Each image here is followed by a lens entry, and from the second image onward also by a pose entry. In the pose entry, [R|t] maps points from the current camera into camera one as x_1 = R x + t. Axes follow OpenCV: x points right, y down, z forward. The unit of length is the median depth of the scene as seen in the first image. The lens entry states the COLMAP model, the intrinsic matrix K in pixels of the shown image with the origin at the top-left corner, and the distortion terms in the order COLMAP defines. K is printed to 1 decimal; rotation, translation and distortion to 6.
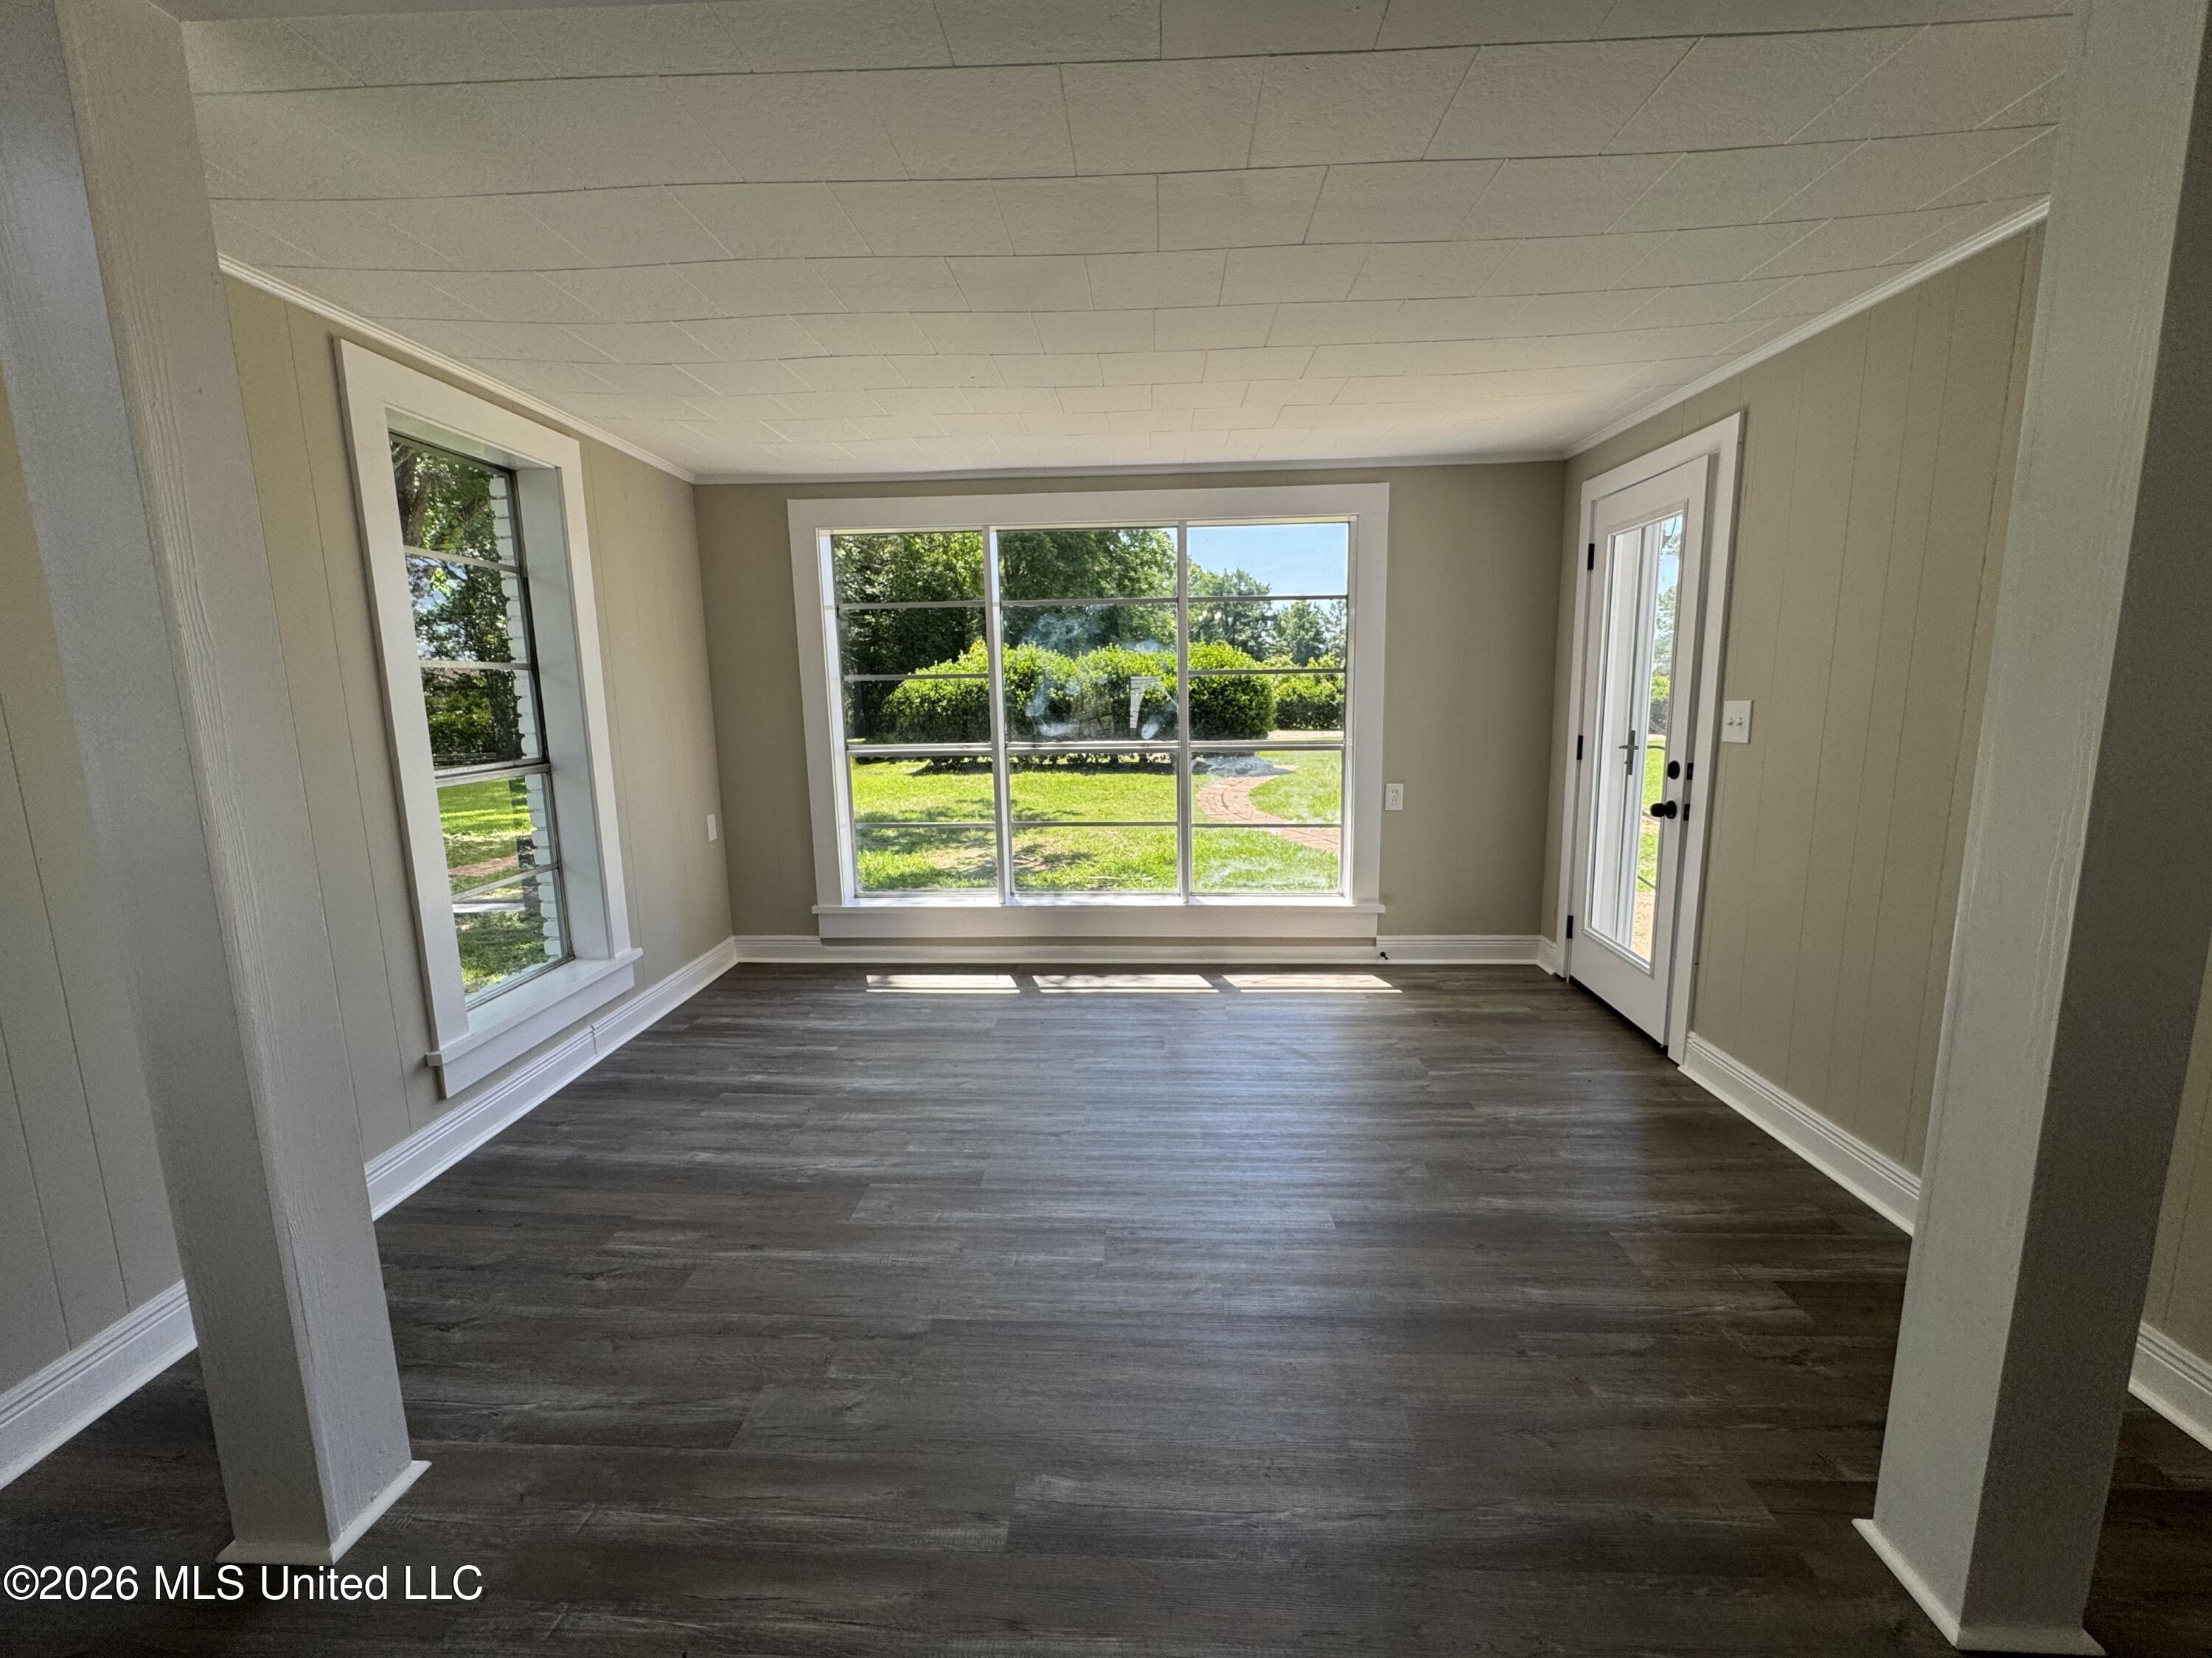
lens RADIAL K [[903.0, 0, 1106.0], [0, 903.0, 829.0], [0, 0, 1]] dist [-0.000649, 0.000064]
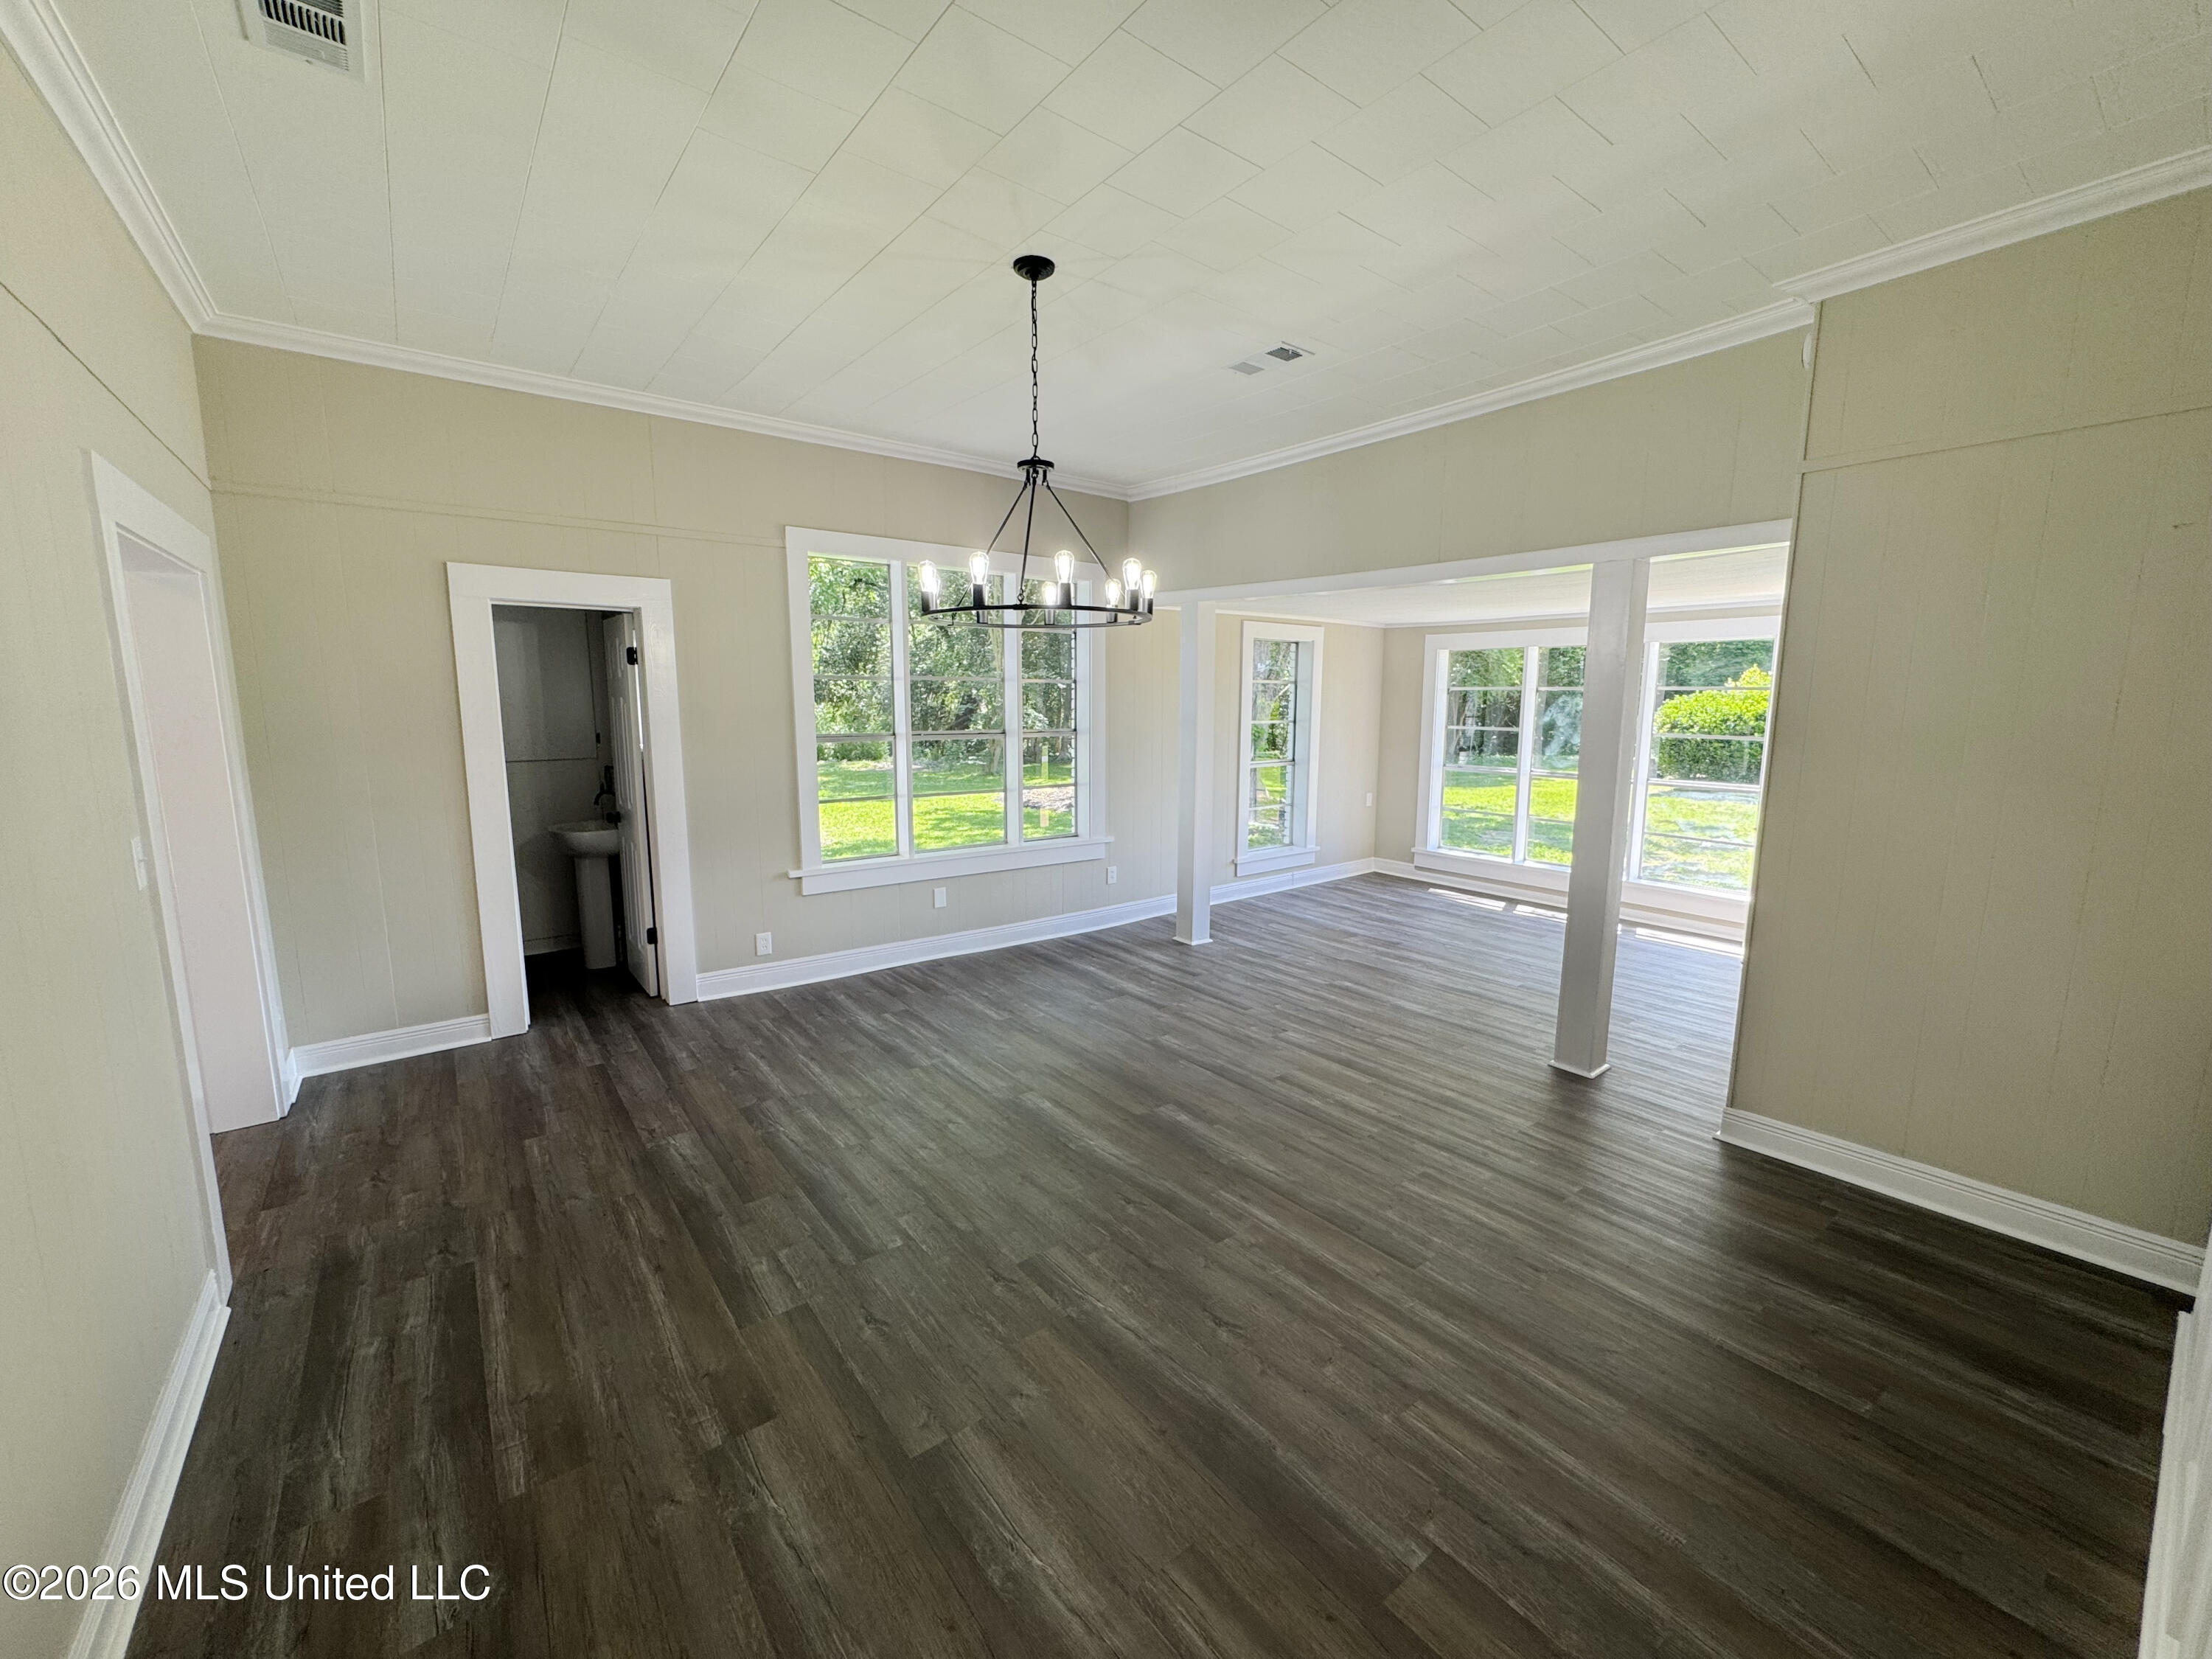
lens RADIAL K [[903.1, 0, 1106.0], [0, 903.1, 829.5], [0, 0, 1]] dist [-0.000649, 0.000064]
pose [[0.648350, 0.128265, -0.750460, 0.885323], [-0.132729, 0.989654, 0.054477, 0.041341], [0.749683, 0.064288, 0.658667, -0.947175]]
